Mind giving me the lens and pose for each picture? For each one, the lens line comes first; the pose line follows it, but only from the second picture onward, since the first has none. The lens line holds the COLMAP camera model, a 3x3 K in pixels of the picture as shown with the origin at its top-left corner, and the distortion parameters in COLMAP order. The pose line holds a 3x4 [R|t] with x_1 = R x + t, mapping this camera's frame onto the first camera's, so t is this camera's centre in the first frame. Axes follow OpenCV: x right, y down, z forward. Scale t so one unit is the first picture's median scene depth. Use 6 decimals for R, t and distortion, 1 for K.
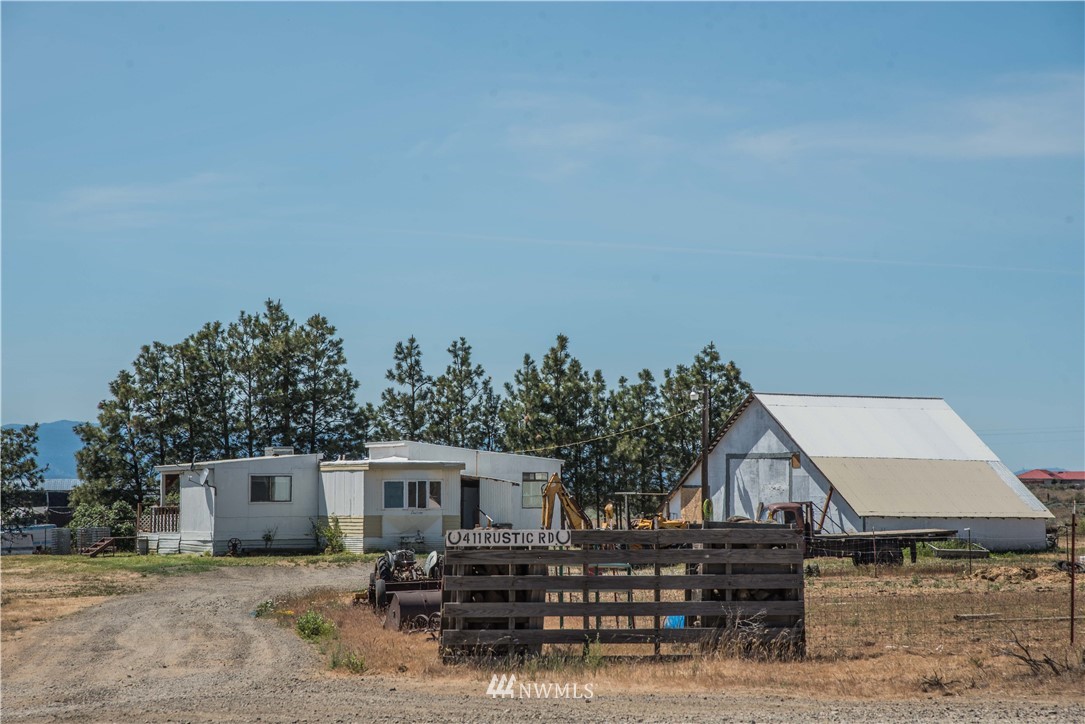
lens RADIAL K [[3297.9, 0, 542.5], [0, 3297.9, 362.0], [0, 0, 1]] dist [1.068273, 0.858085]
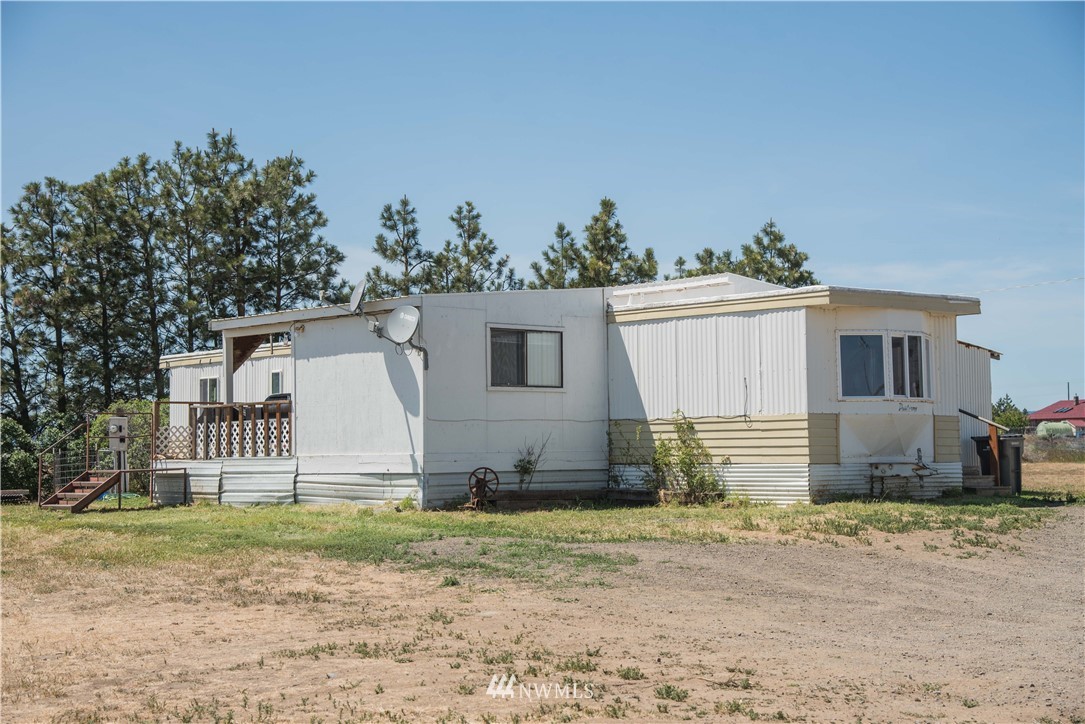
lens RADIAL K [[1688.7, 0, 542.5], [0, 1688.7, 362.0], [0, 0, 1]] dist [0.307174, 0.056871]
pose [[0.958258, 0.004548, 0.285867, -0.121727], [-0.000760, 0.999910, -0.013361, 0.034961], [-0.285902, 0.012586, 0.958176, 0.654980]]
